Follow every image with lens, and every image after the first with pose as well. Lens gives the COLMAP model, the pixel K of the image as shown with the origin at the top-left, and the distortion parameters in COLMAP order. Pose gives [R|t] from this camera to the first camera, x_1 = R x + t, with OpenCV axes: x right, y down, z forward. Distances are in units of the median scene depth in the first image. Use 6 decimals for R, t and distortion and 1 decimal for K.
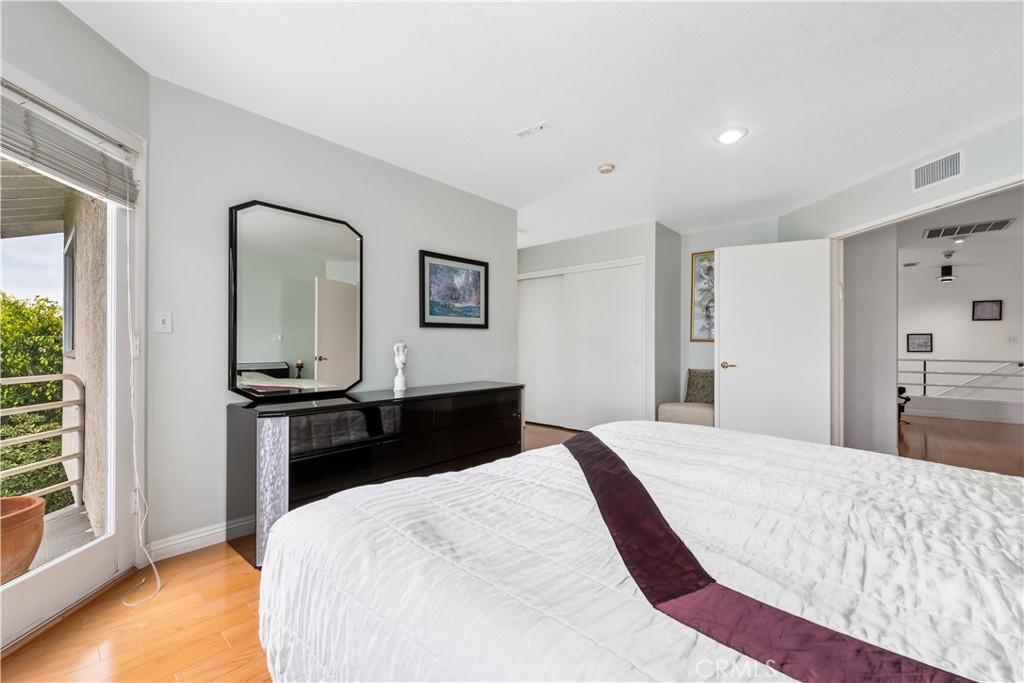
lens RADIAL K [[427.5, 0, 505.4], [0, 427.5, 347.4], [0, 0, 1]] dist [0.011827, -0.003570]
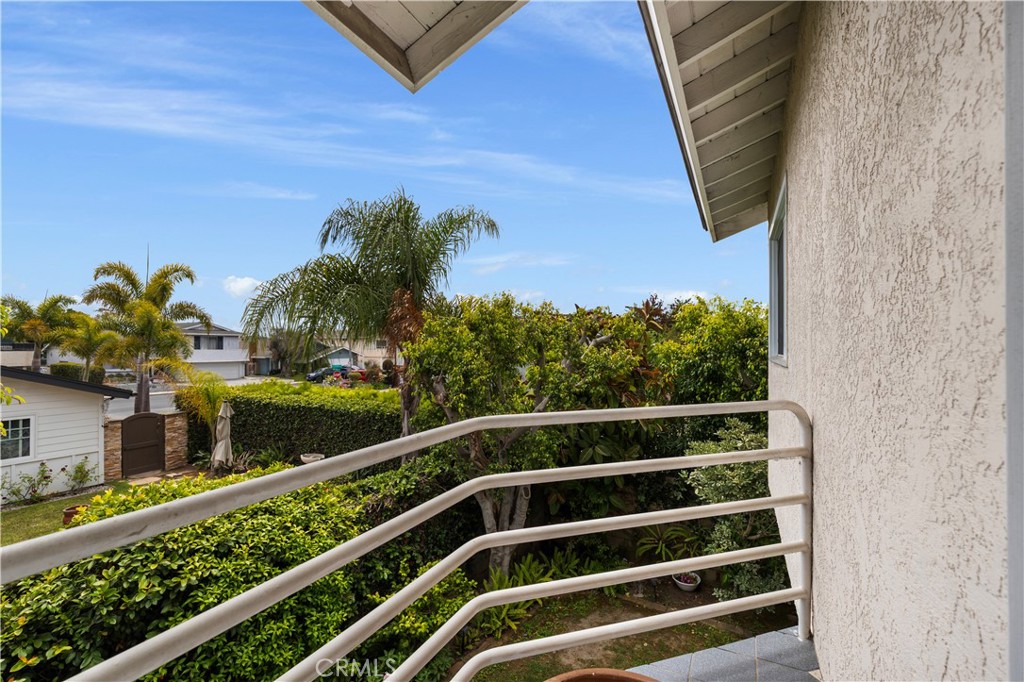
lens RADIAL K [[427.5, 0, 504.1], [0, 427.5, 341.9], [0, 0, 1]] dist [0.011827, -0.003570]
pose [[0.229682, -0.015491, -0.973142, -0.300681], [-0.002750, 0.999859, -0.016566, -0.001727], [0.973262, 0.006481, 0.229607, 0.278519]]
